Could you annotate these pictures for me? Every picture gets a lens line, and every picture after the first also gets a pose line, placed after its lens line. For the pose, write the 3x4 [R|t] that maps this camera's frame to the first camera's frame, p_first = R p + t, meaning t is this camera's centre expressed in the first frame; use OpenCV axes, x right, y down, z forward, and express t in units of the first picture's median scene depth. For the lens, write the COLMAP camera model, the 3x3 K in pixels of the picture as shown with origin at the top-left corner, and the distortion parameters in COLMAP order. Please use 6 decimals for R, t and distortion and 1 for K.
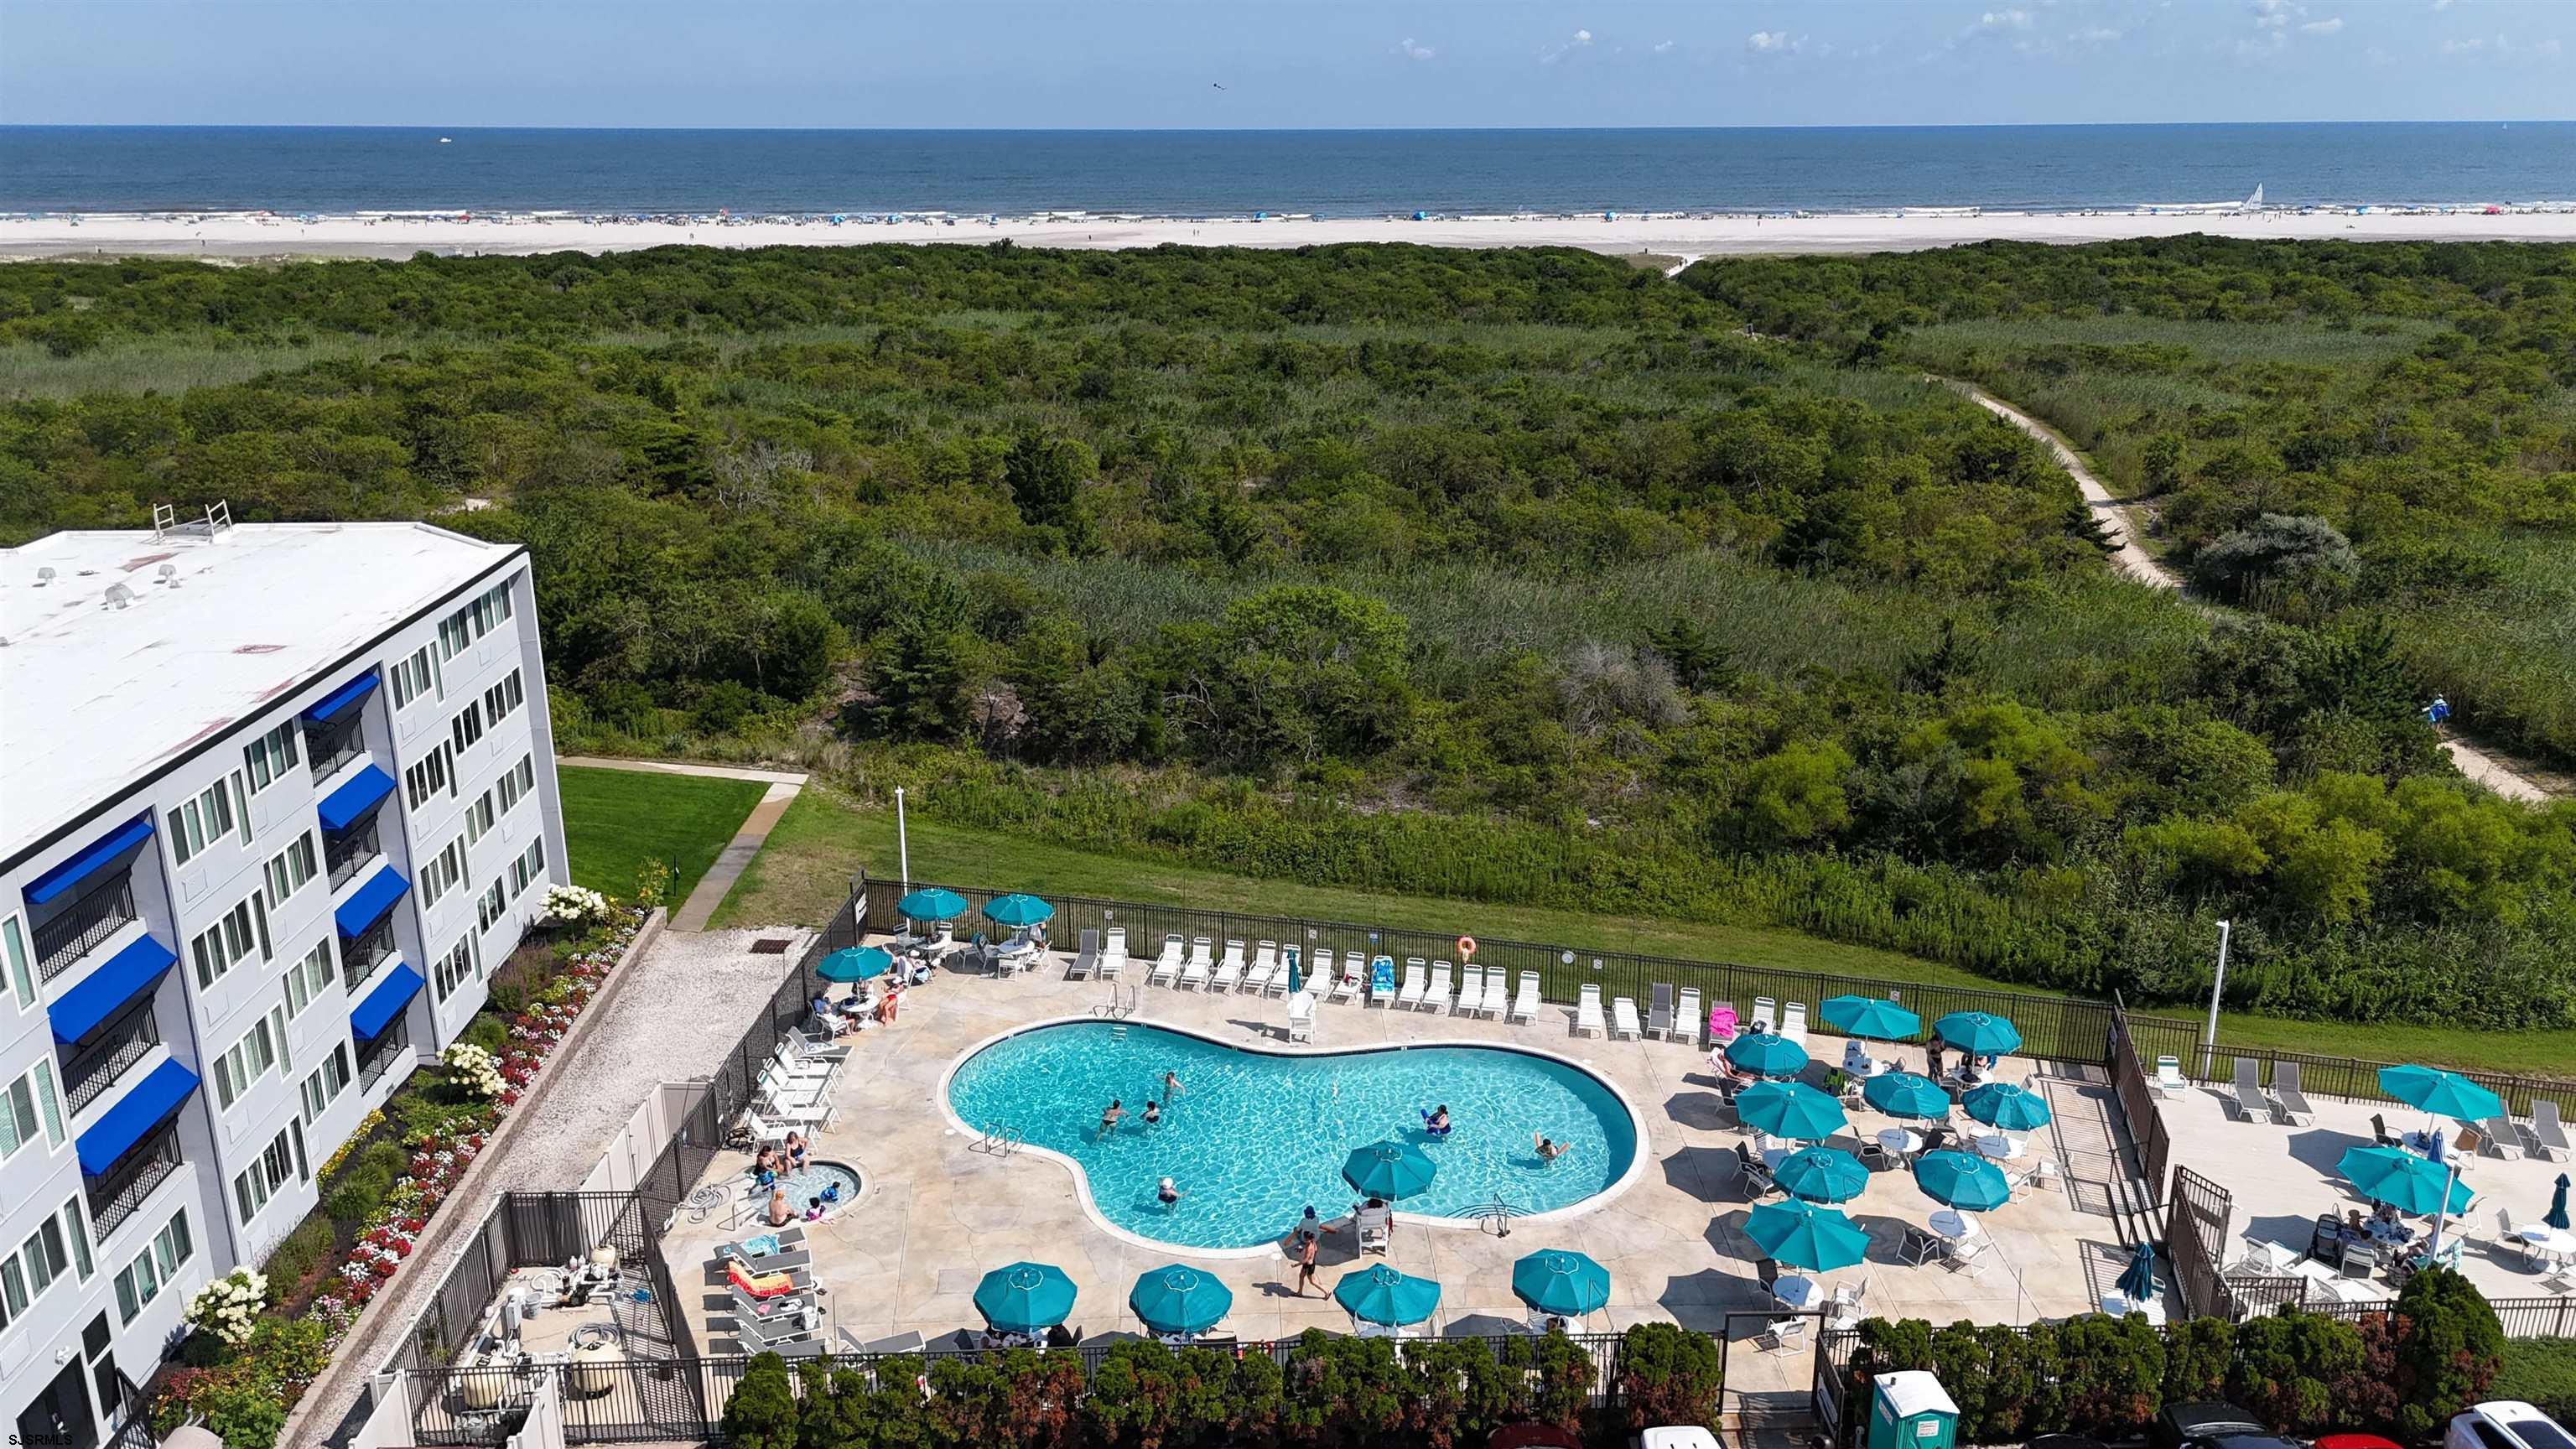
lens RADIAL K [[1898.4, 0, 1291.8], [0, 1898.4, 710.8], [0, 0, 1]] dist [0.072420, -0.064840]
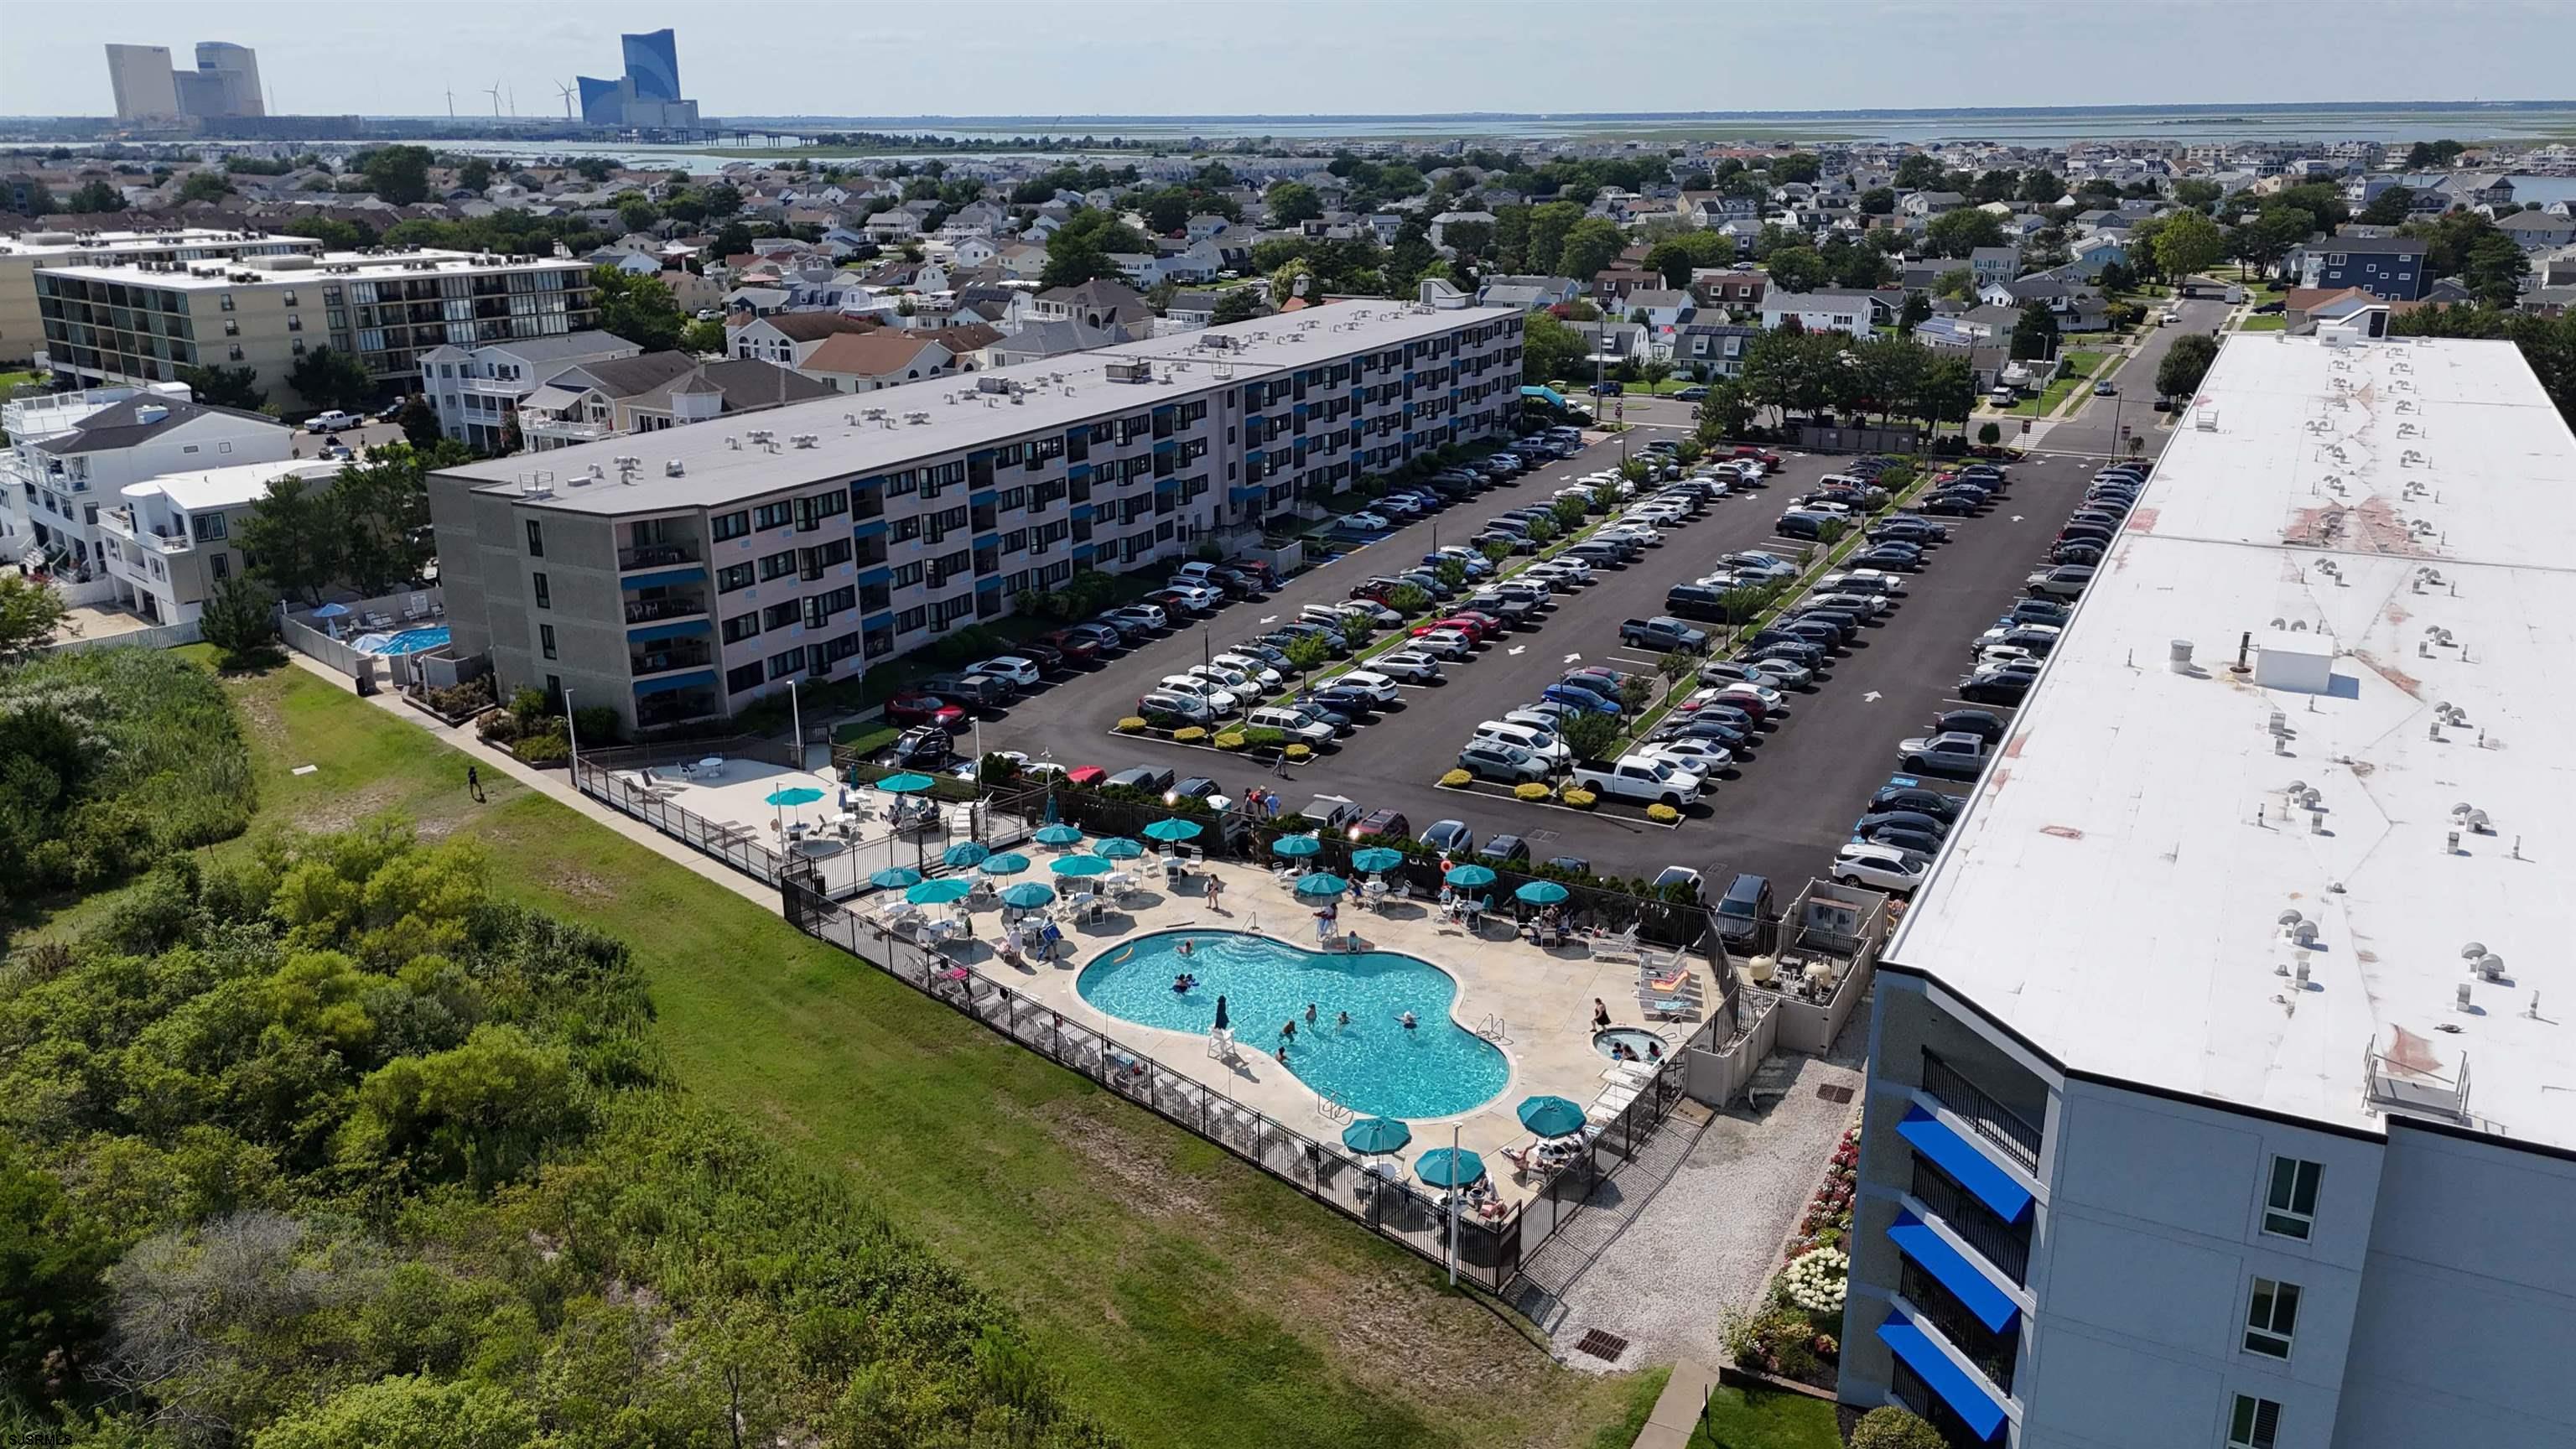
lens RADIAL K [[1887.3, 0, 1290.0], [0, 1887.3, 710.0], [0, 0, 1]] dist [0.097704, -0.121123]
pose [[-0.864832, -0.142160, 0.481515, -0.566584], [0.155403, 0.836178, 0.525982, -0.626299], [-0.477406, 0.529714, -0.701061, 1.644834]]
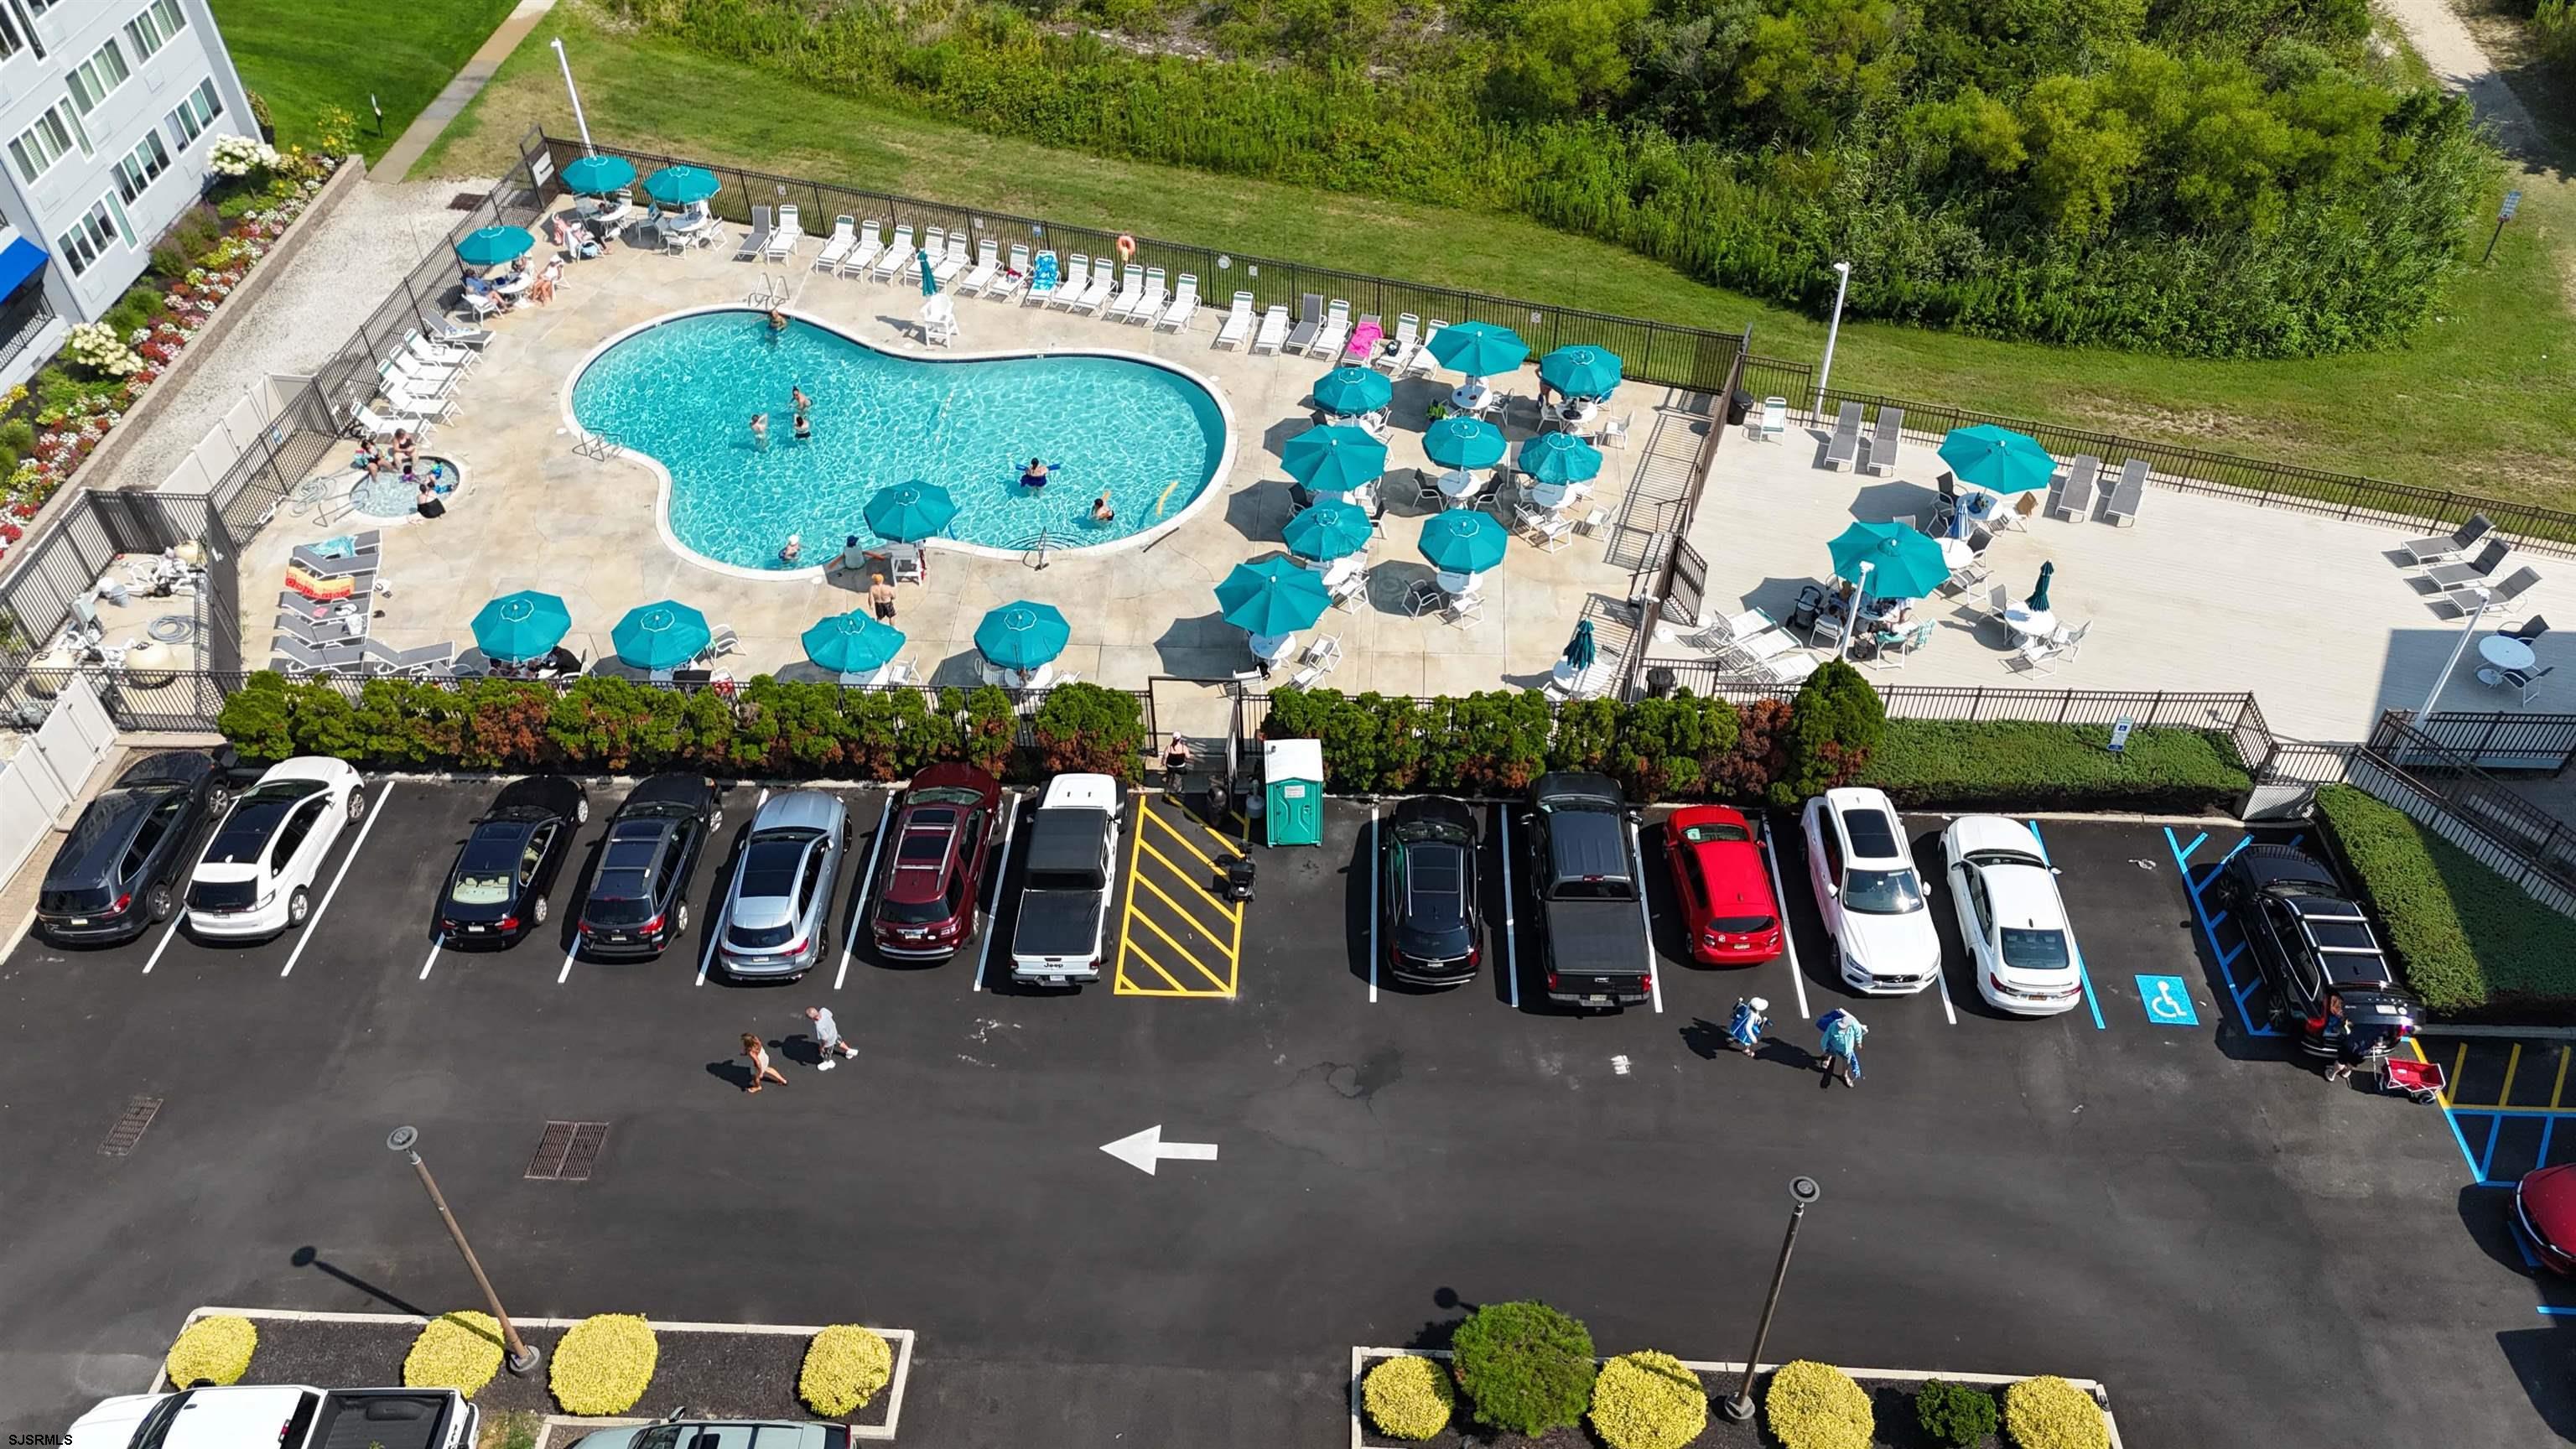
lens RADIAL K [[1898.4, 0, 1291.8], [0, 1898.4, 710.8], [0, 0, 1]] dist [0.072420, -0.064840]
pose [[0.995921, 0.049752, -0.075272, 0.259253], [-0.011825, 0.899012, 0.437763, -0.087686], [0.089450, -0.435088, 0.895934, 0.037826]]
